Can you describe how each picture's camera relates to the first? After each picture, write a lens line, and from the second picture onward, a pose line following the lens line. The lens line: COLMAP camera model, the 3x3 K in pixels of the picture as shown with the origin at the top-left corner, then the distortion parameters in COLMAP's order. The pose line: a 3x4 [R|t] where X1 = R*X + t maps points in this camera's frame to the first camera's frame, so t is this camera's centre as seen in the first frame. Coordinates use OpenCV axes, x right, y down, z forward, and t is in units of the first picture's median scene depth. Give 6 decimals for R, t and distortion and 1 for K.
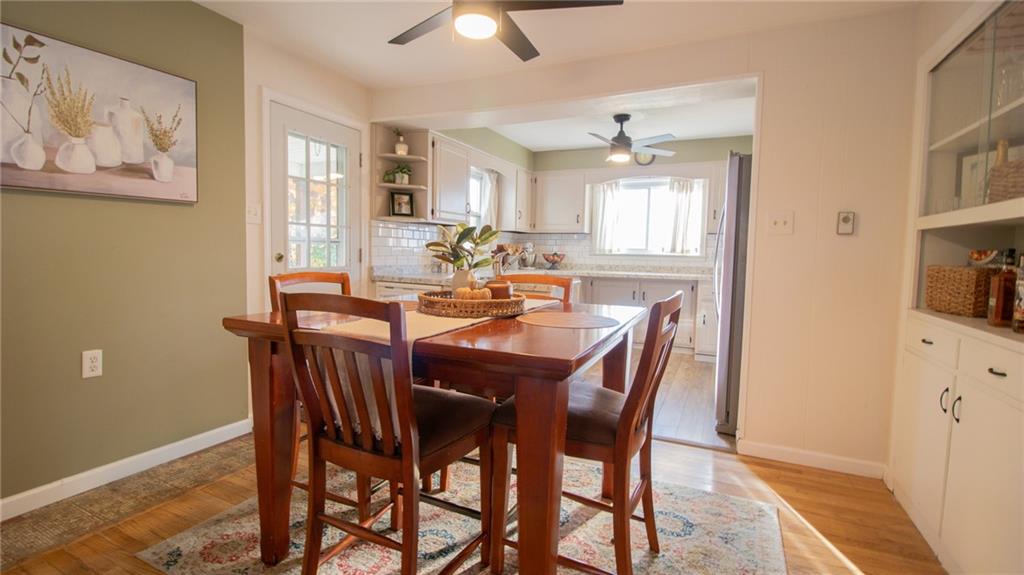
lens RADIAL K [[482.8, 0, 511.1], [0, 482.8, 282.2], [0, 0, 1]] dist [-0.001803, -0.010776]
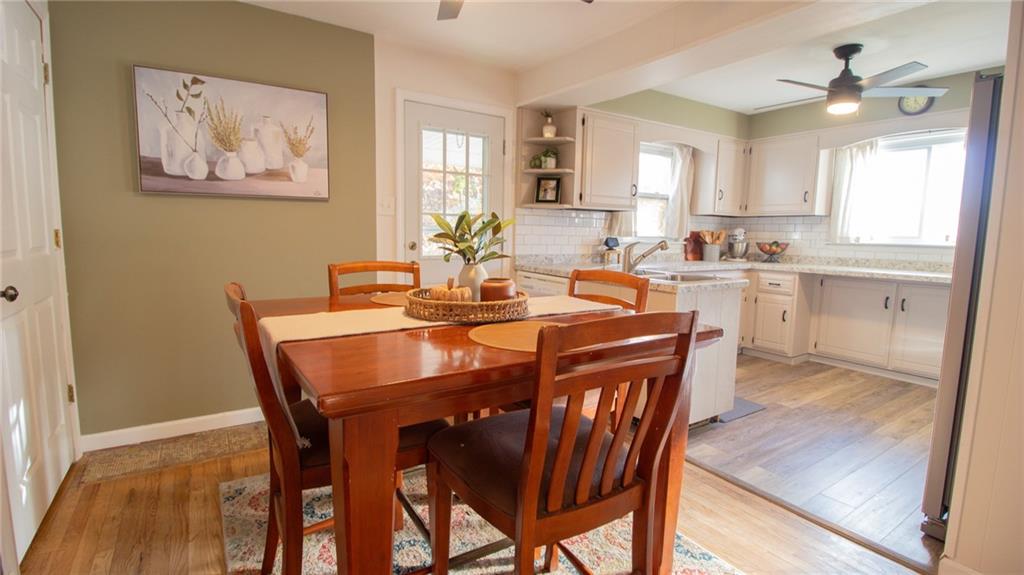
lens RADIAL K [[482.8, 0, 499.5], [0, 482.8, 284.9], [0, 0, 1]] dist [-0.001803, -0.010776]
pose [[0.844619, 0.053224, -0.532715, 0.213745], [-0.034611, 0.998393, 0.044875, -0.015210], [0.534247, -0.019464, 0.845104, 0.147985]]
